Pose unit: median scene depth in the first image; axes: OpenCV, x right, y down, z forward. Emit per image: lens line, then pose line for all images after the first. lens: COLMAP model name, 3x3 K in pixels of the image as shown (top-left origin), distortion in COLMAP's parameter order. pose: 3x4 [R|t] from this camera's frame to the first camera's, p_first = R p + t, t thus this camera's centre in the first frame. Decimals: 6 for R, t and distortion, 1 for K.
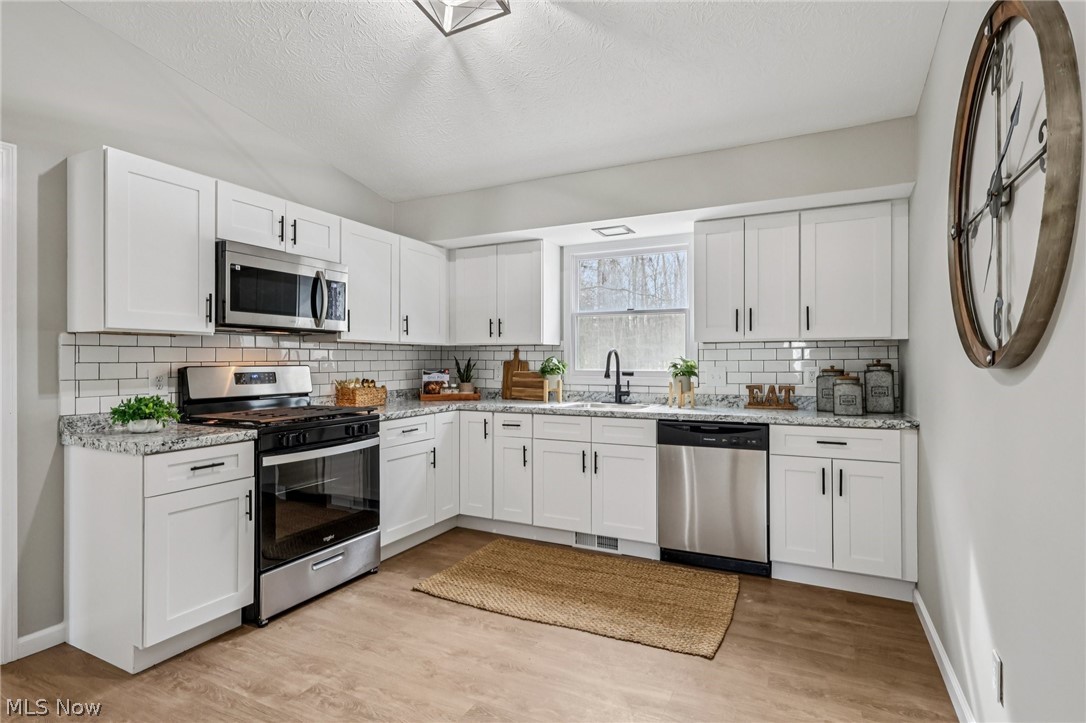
lens RADIAL K [[547.6, 0, 535.0], [0, 547.6, 360.9], [0, 0, 1]] dist [0.001134, -0.001566]
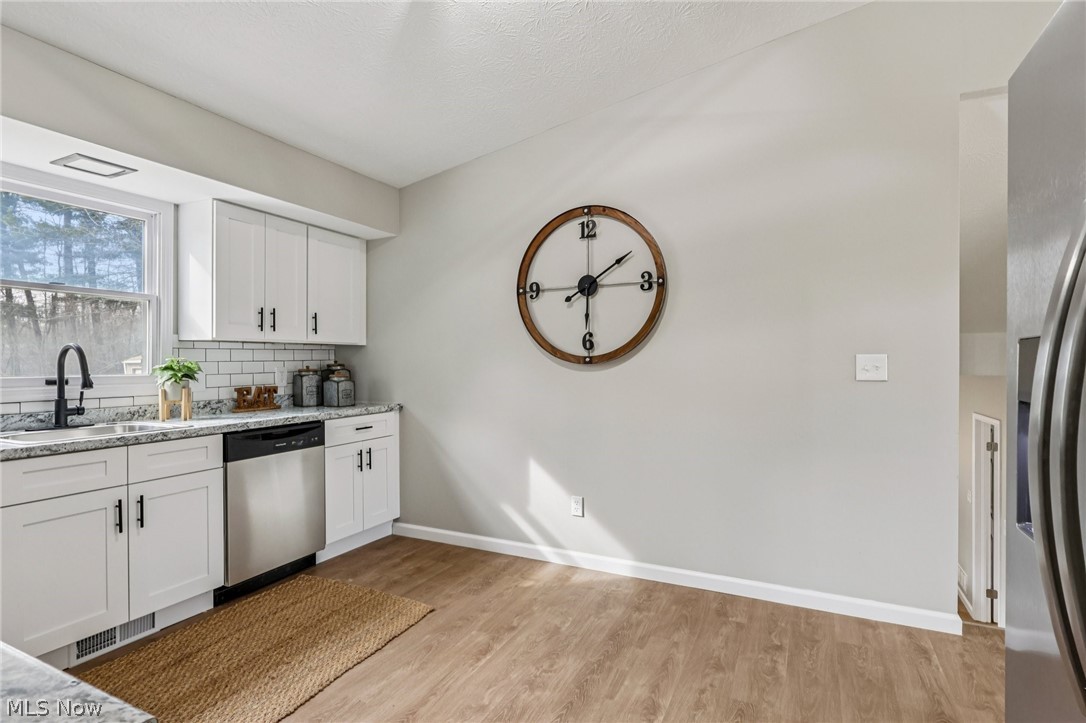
lens RADIAL K [[547.6, 0, 545.2], [0, 547.6, 363.9], [0, 0, 1]] dist [0.001134, -0.001566]
pose [[-0.021393, -0.003016, 0.999767, -0.638487], [0.002724, 0.999992, 0.003075, 0.002391], [-0.999767, 0.002789, -0.021384, 0.566495]]
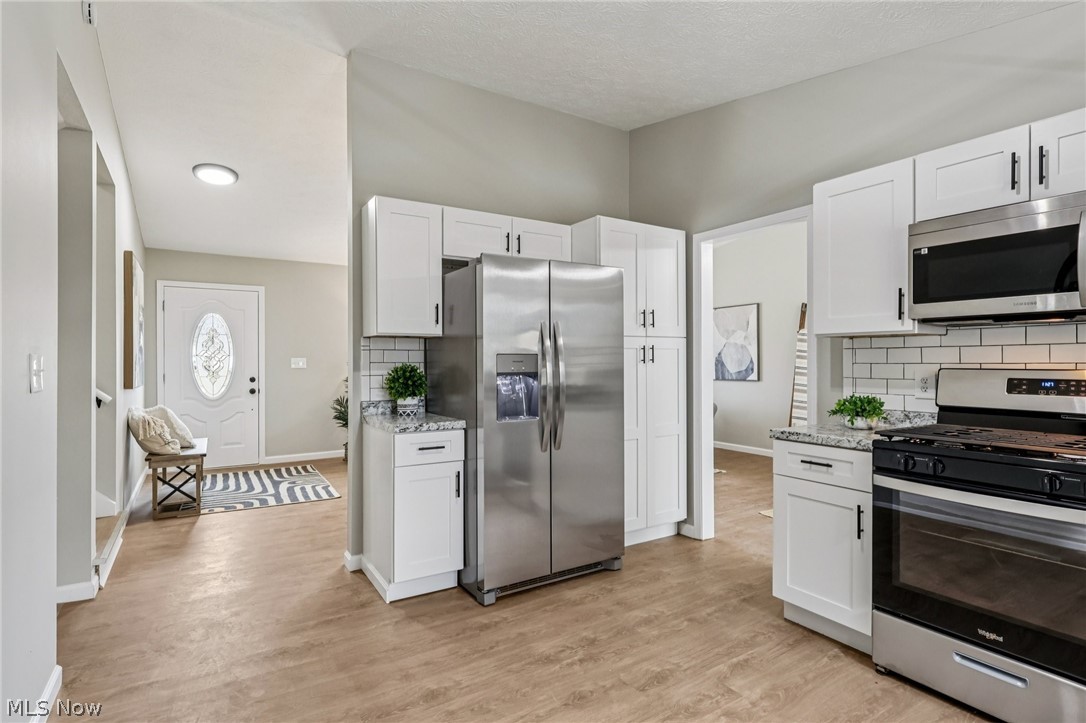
lens RADIAL K [[547.6, 0, 543.8], [0, 547.6, 360.0], [0, 0, 1]] dist [0.001134, -0.001566]
pose [[-0.500032, -0.000568, -0.866007, 0.414420], [-0.001479, 0.999999, 0.000198, -0.002331], [0.866006, 0.001380, -0.500032, 0.794591]]
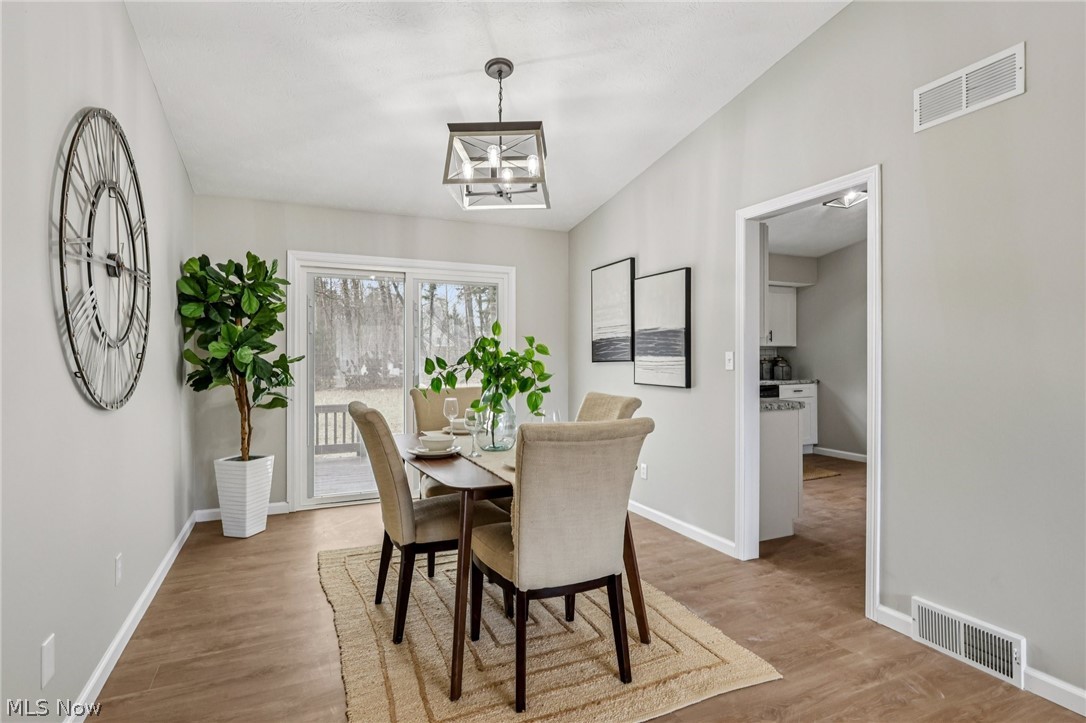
lens RADIAL K [[547.6, 0, 543.3], [0, 547.6, 358.5], [0, 0, 1]] dist [0.001134, -0.001566]
pose [[0.616092, -0.005243, 0.787657, -1.798775], [0.006559, 0.999977, 0.001526, 0.001123], [-0.787647, 0.004226, 0.616113, 0.382215]]
